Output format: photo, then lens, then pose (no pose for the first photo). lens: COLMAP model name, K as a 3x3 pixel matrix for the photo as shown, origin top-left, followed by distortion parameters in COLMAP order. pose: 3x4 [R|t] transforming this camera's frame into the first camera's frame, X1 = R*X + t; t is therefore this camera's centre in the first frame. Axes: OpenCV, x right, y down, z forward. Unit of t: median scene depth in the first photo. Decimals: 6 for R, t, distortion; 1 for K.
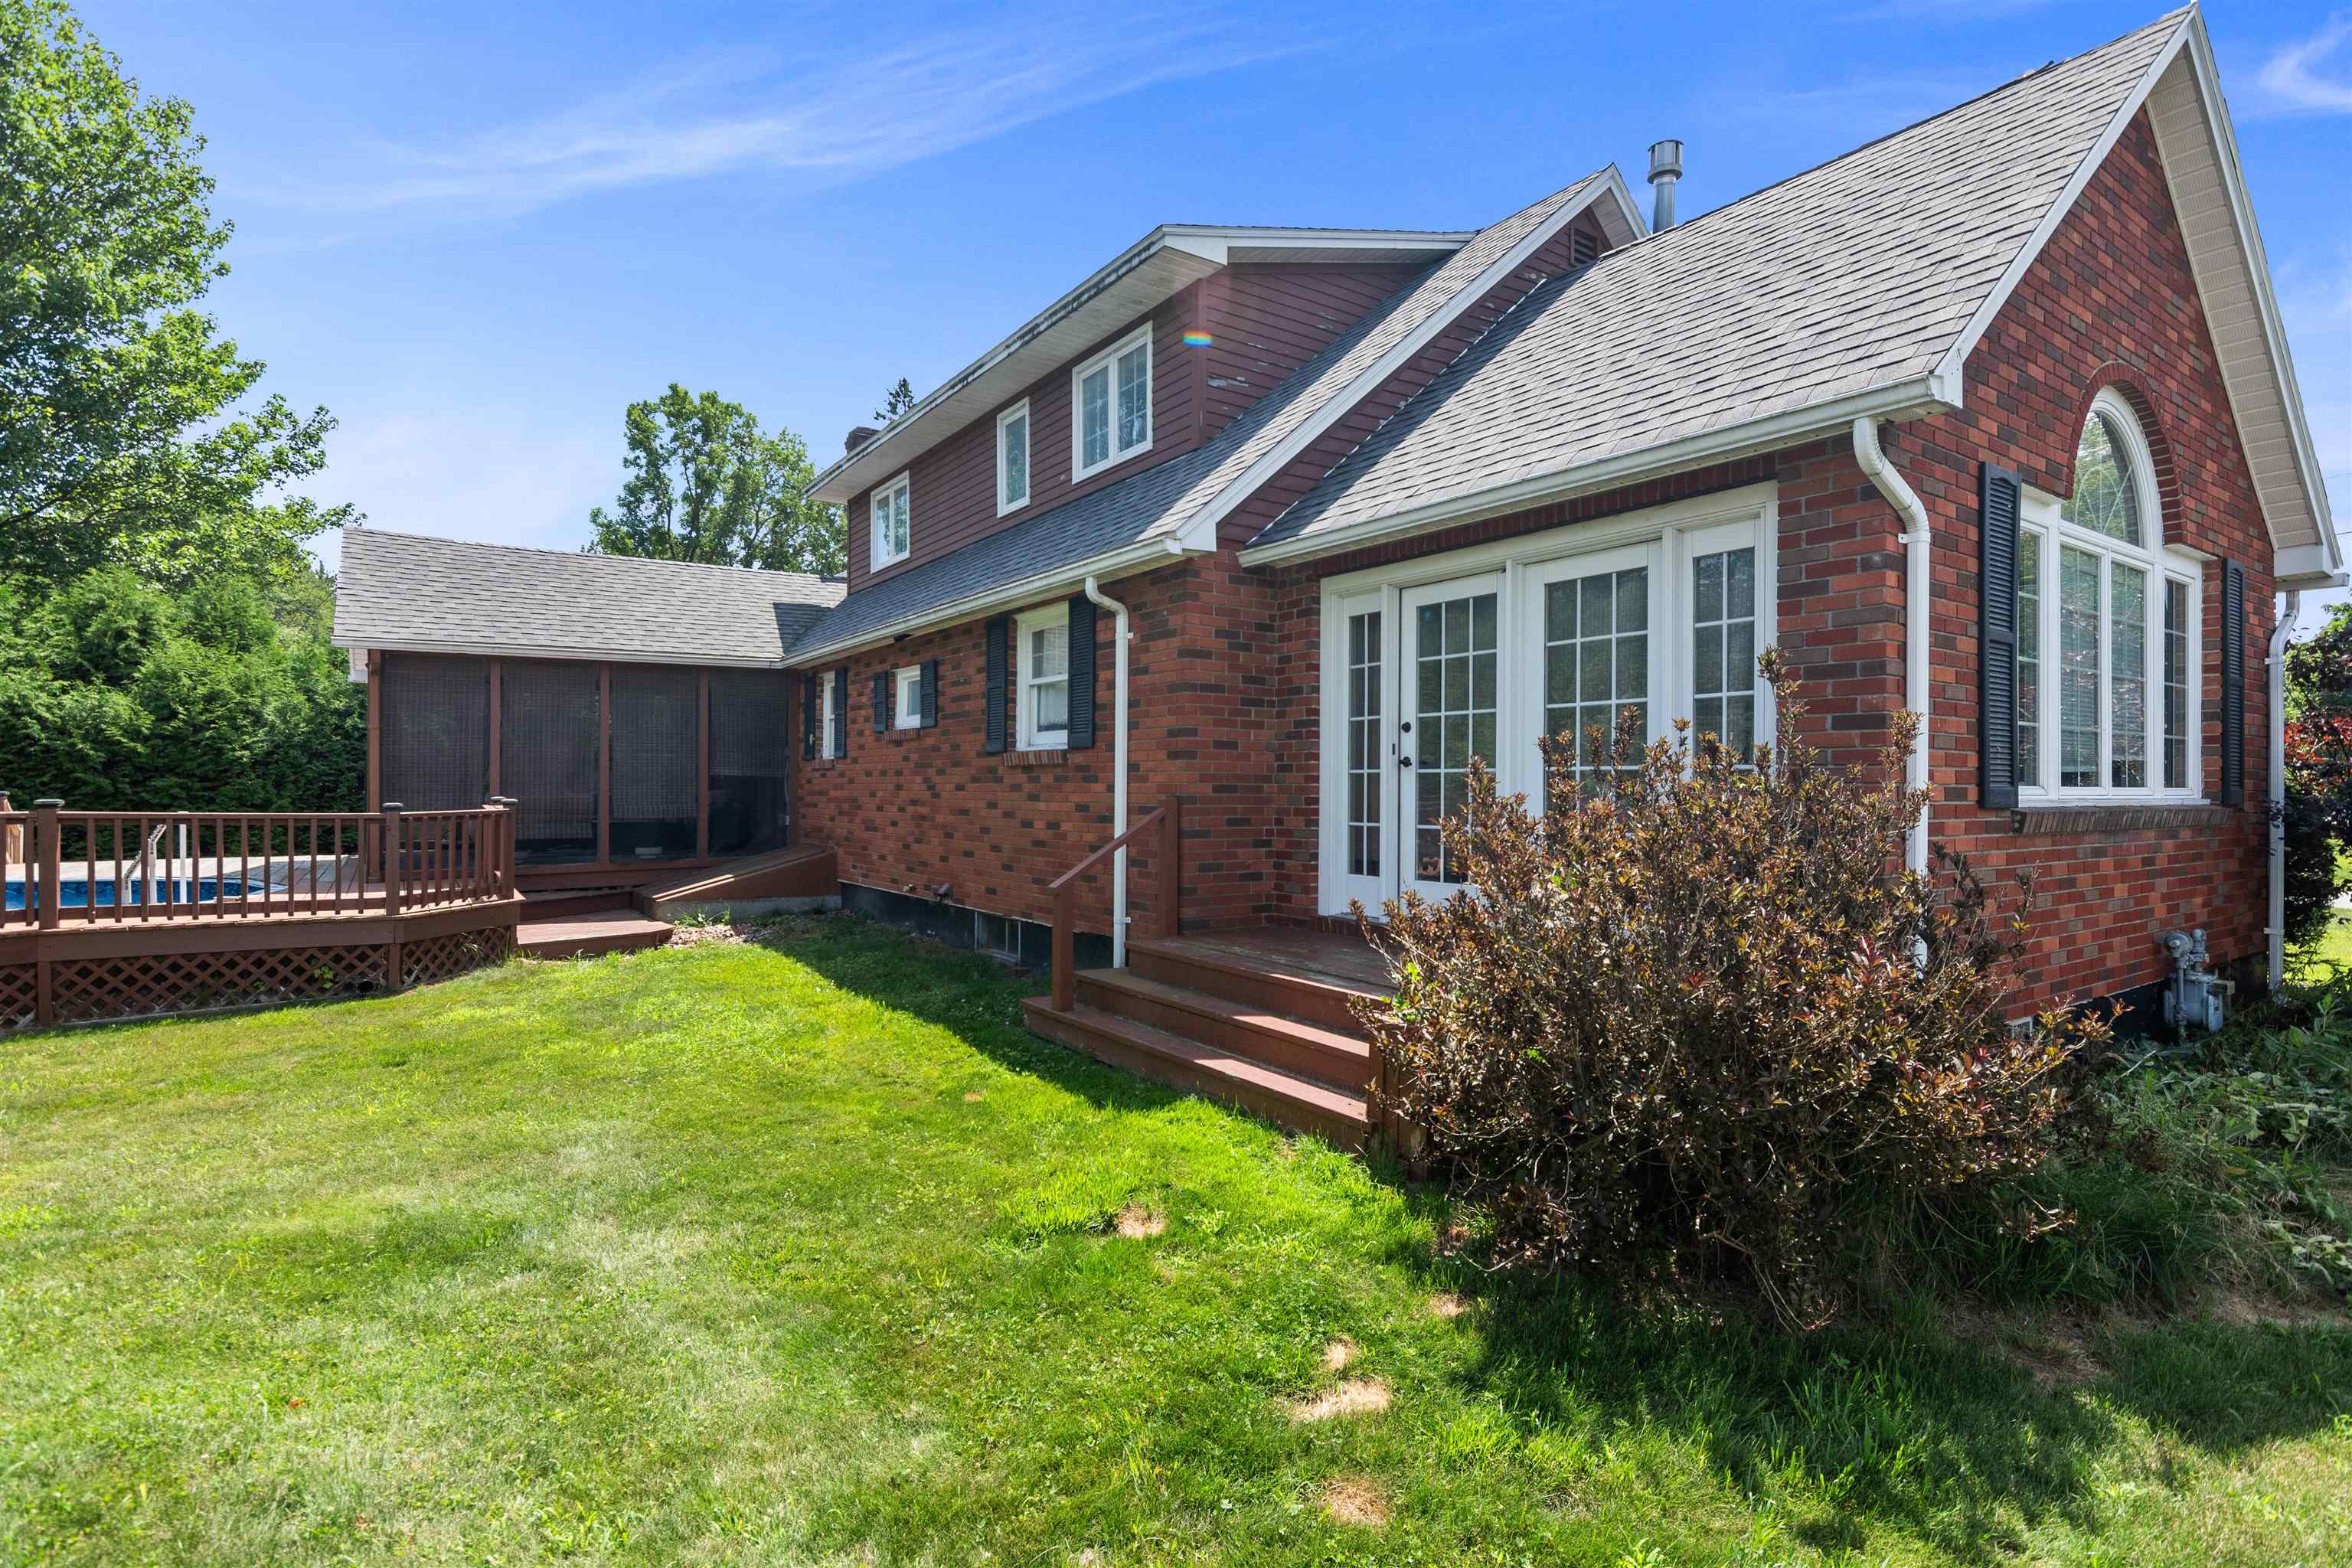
lens RADIAL K [[1133.0, 0, 1166.1], [0, 1133.0, 782.3], [0, 0, 1]] dist [-0.000438, 0.001983]
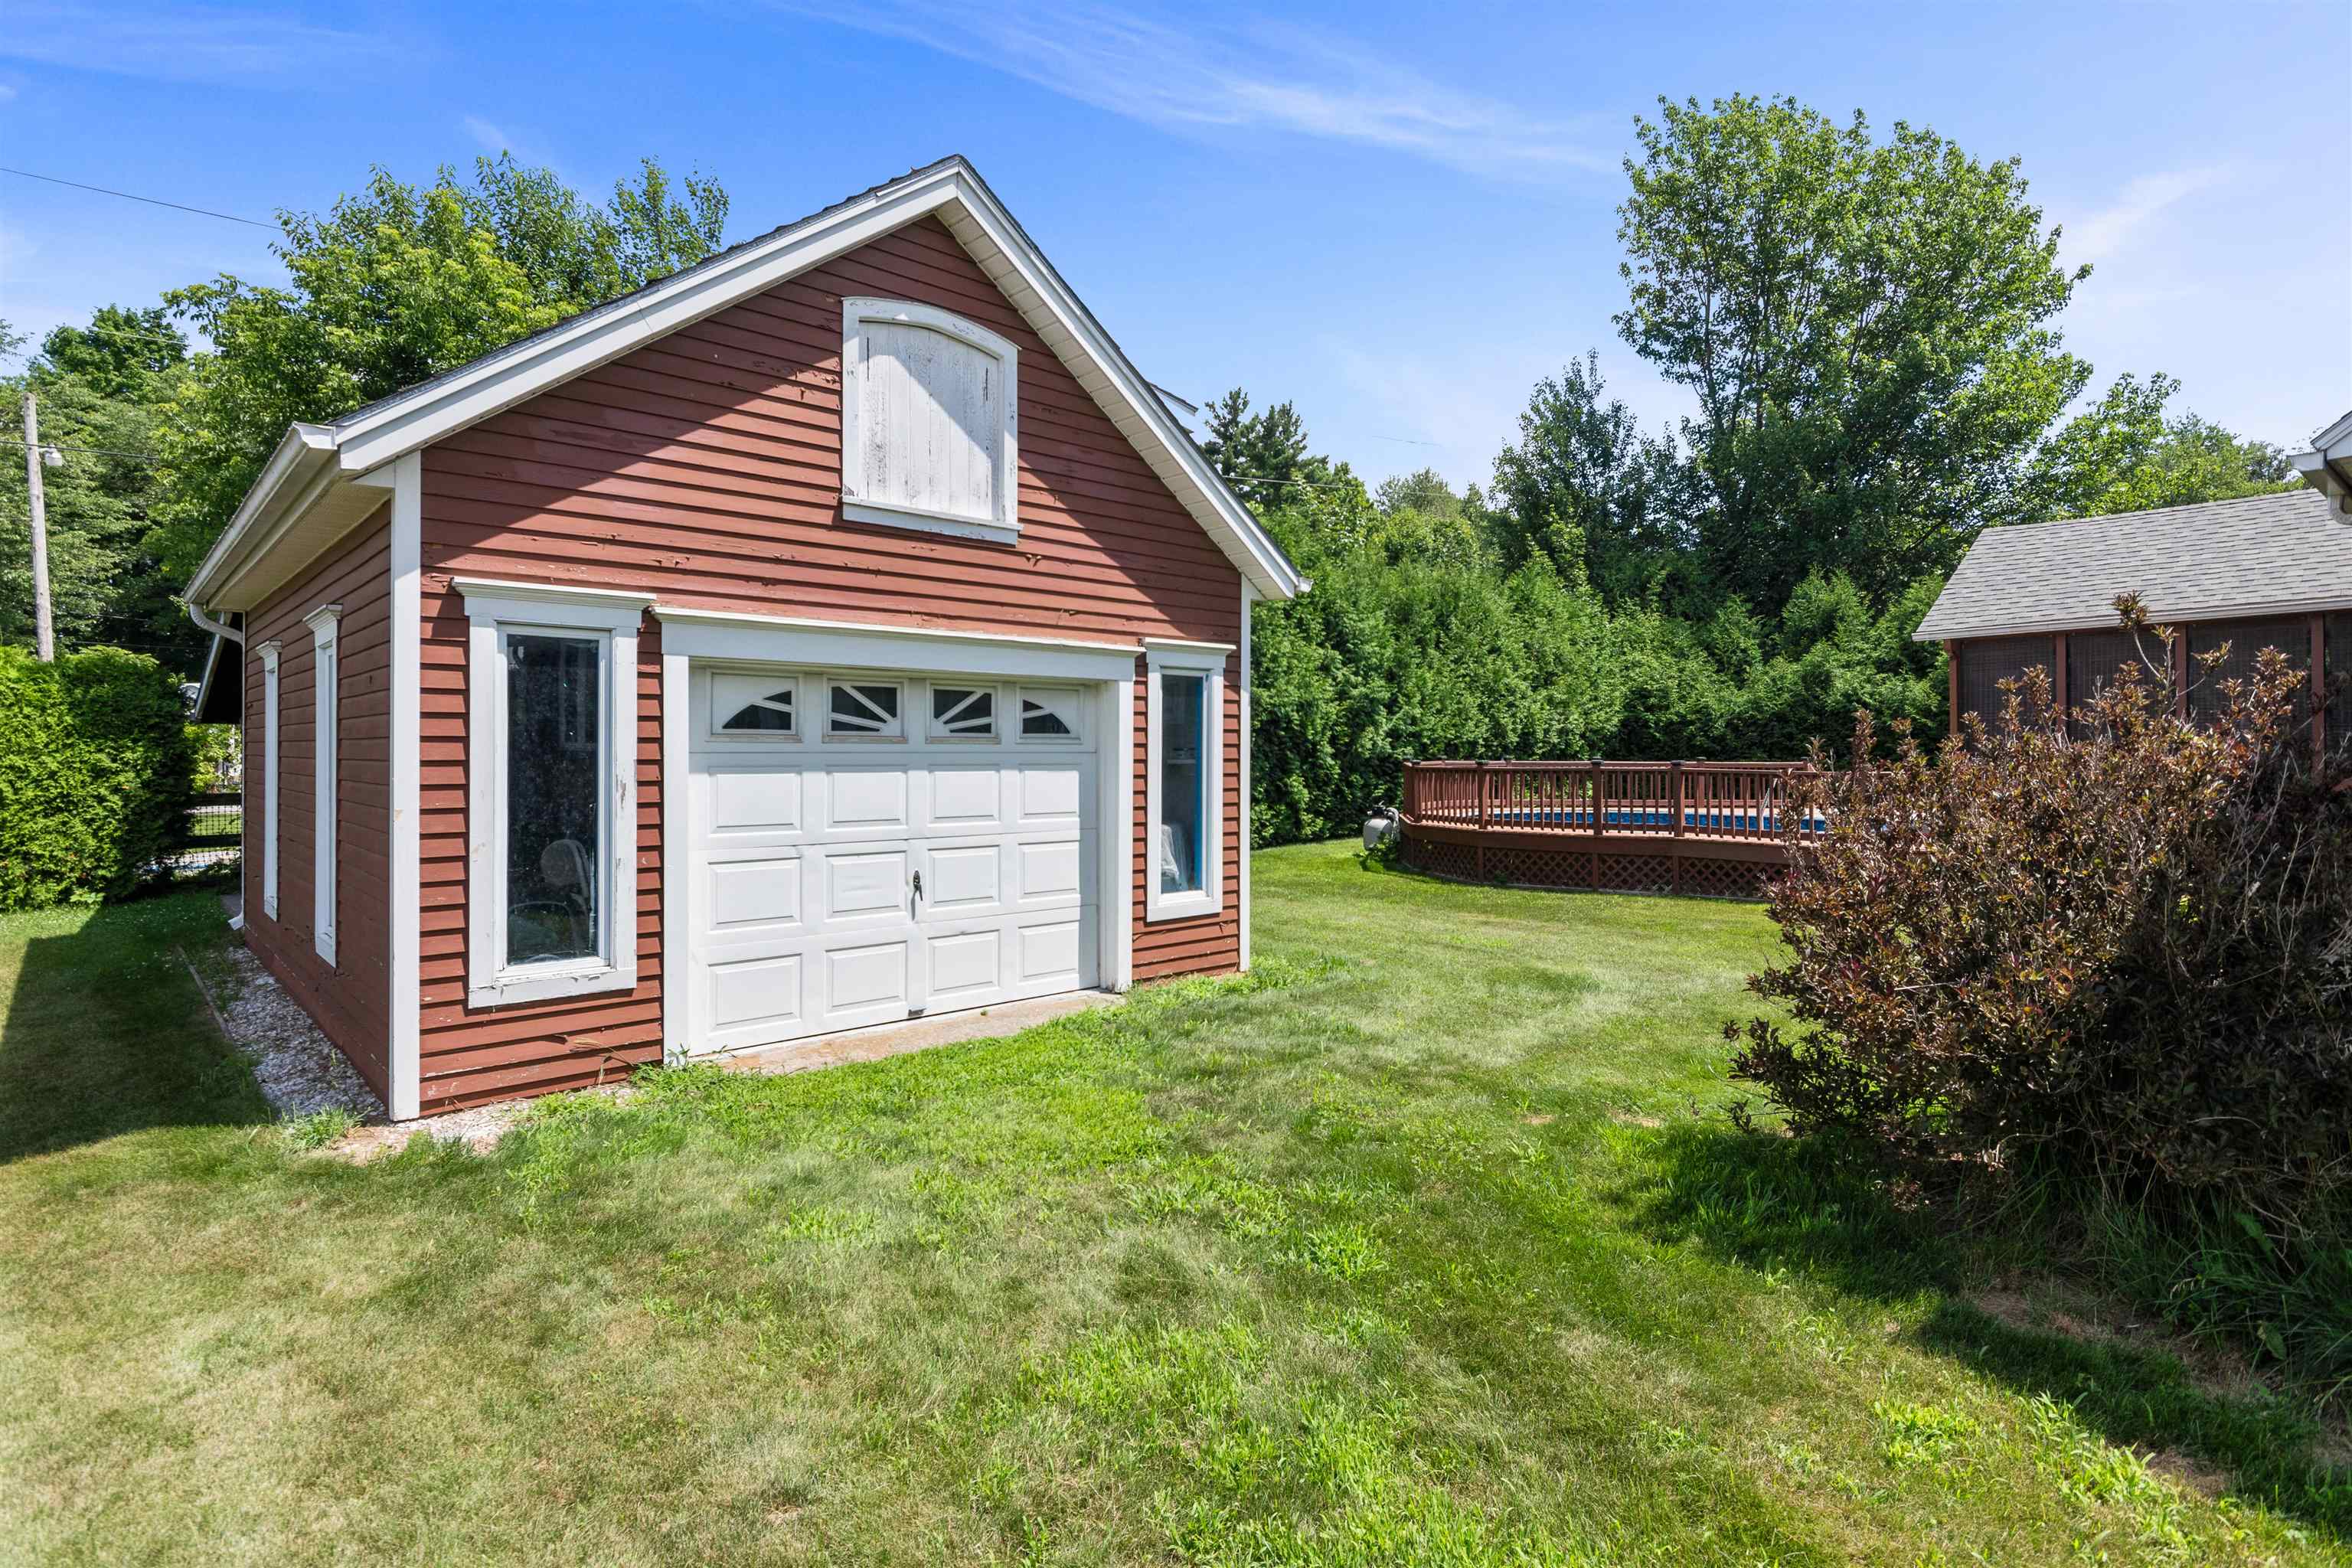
lens RADIAL K [[1185.3, 0, 1155.5], [0, 1185.3, 744.0], [0, 0, 1]] dist [0.002484, 0.000542]
pose [[0.095694, -0.011724, -0.995342, 0.453206], [0.006362, 0.999917, -0.011166, 0.003299], [0.995391, -0.005264, 0.095760, 0.034362]]
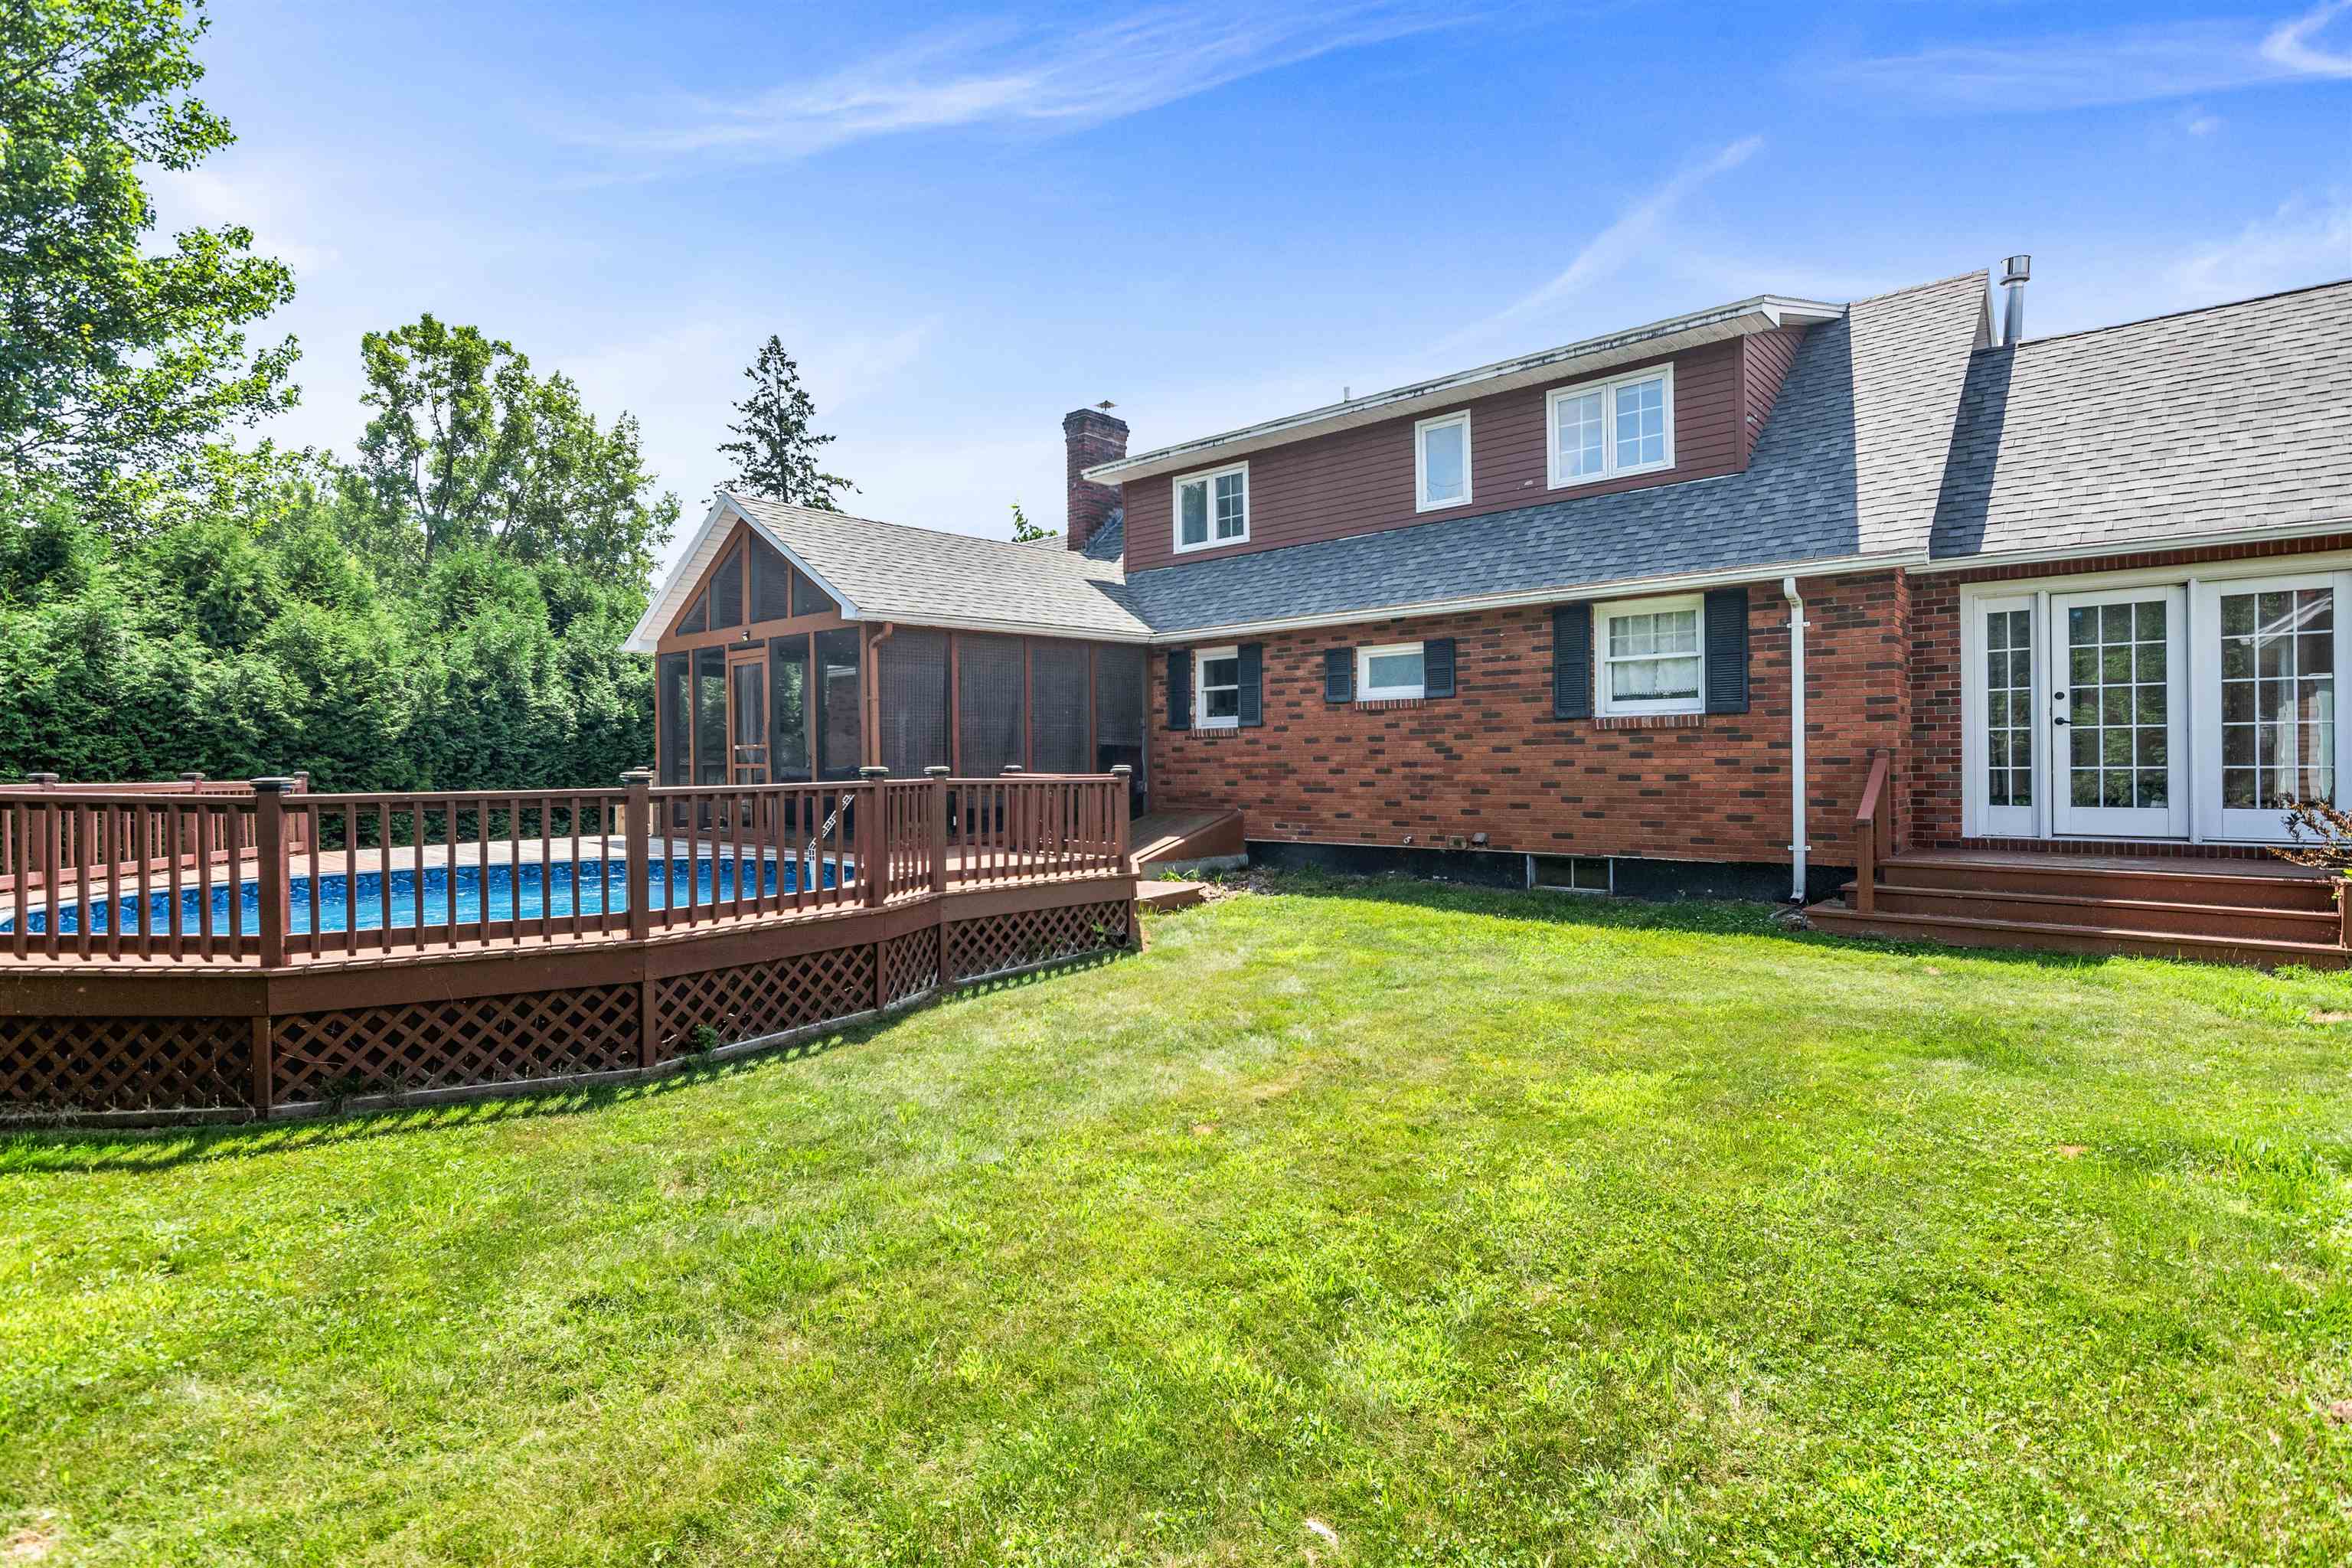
lens RADIAL K [[1140.5, 0, 1164.8], [0, 1140.5, 766.4], [0, 0, 1]] dist [0.000707, 0.000387]
pose [[0.969854, -0.015390, 0.243201, -0.665962], [0.013432, 0.999863, 0.009707, 0.004881], [-0.243317, -0.006148, 0.969927, -0.042733]]
